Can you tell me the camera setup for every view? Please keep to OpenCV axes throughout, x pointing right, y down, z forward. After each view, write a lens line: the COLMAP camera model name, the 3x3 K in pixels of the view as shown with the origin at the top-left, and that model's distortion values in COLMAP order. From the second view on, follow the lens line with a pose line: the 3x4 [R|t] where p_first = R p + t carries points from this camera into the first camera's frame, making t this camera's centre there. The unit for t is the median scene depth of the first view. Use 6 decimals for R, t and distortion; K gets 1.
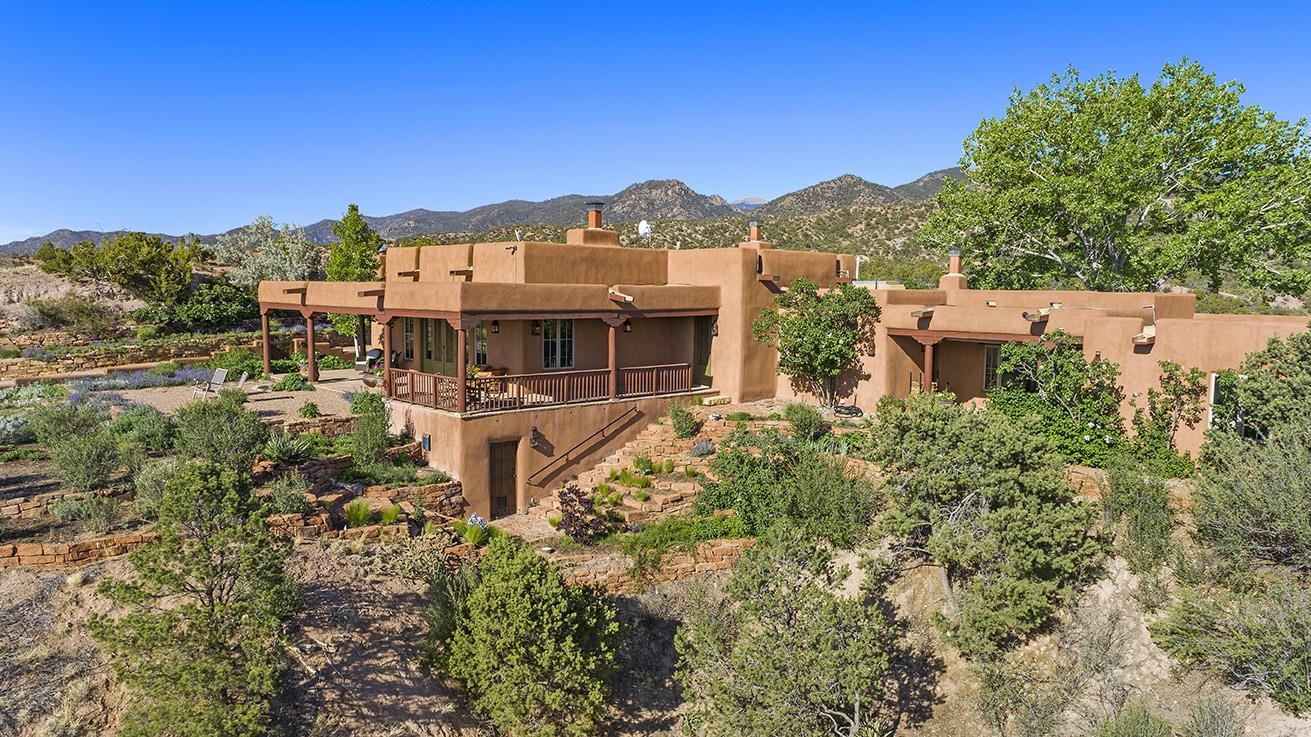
lens RADIAL K [[876.4, 0, 655.5], [0, 876.4, 368.5], [0, 0, 1]] dist [-0.019769, 0.003138]
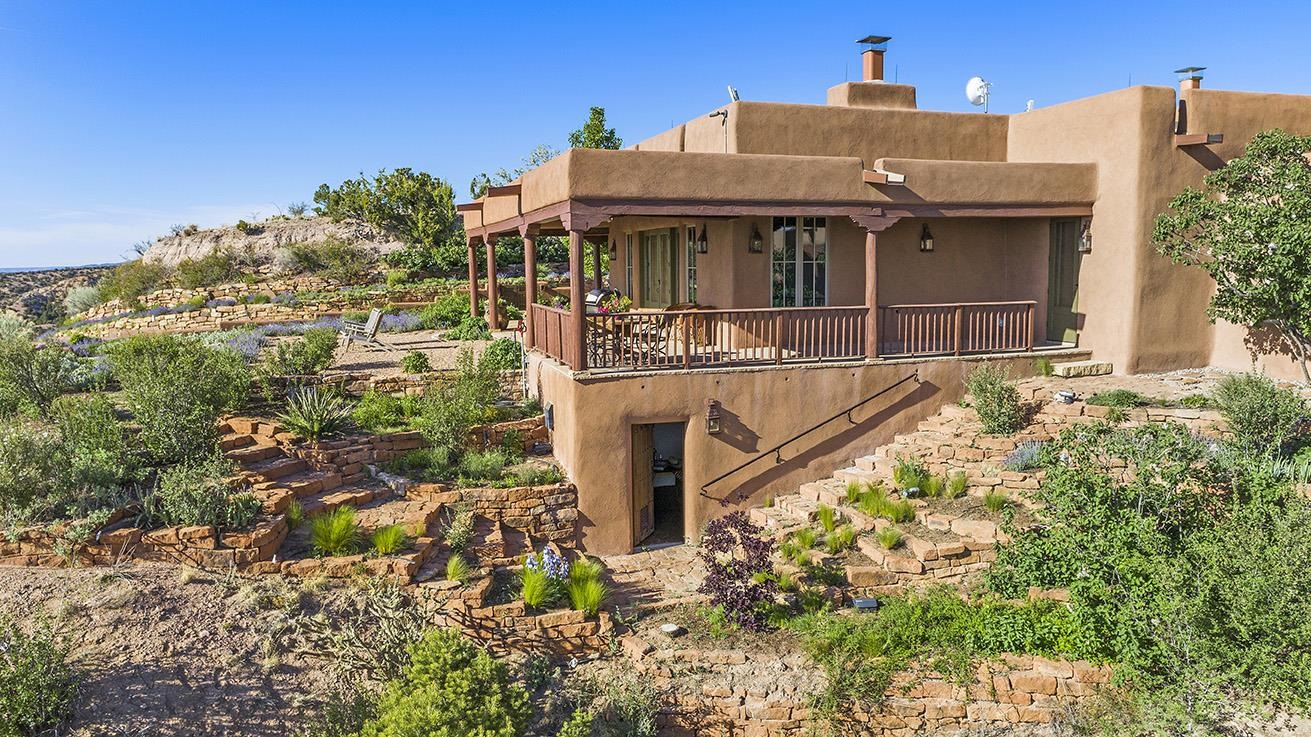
lens RADIAL K [[897.0, 0, 660.1], [0, 897.0, 366.5], [0, 0, 1]] dist [-0.019067, 0.010439]
pose [[0.898601, 0.027853, -0.437882, 0.082637], [-0.015771, 0.999389, 0.031205, 0.023374], [0.438483, -0.021135, 0.898491, 0.400224]]
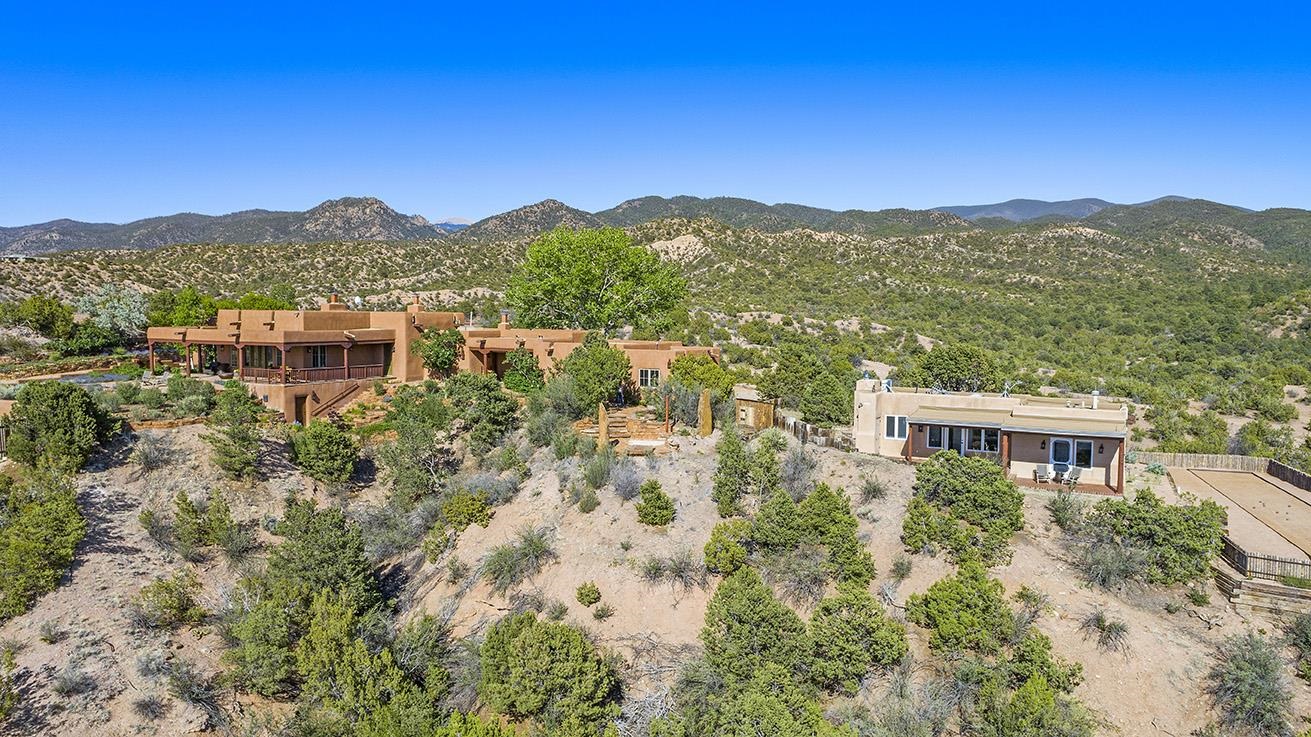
lens RADIAL K [[897.0, 0, 660.1], [0, 897.0, 366.5], [0, 0, 1]] dist [-0.019067, 0.010439]
pose [[0.946244, -0.021199, 0.322759, -0.026409], [0.030321, 0.999270, -0.023260, 0.077030], [-0.322031, 0.031796, 0.946195, -1.446089]]
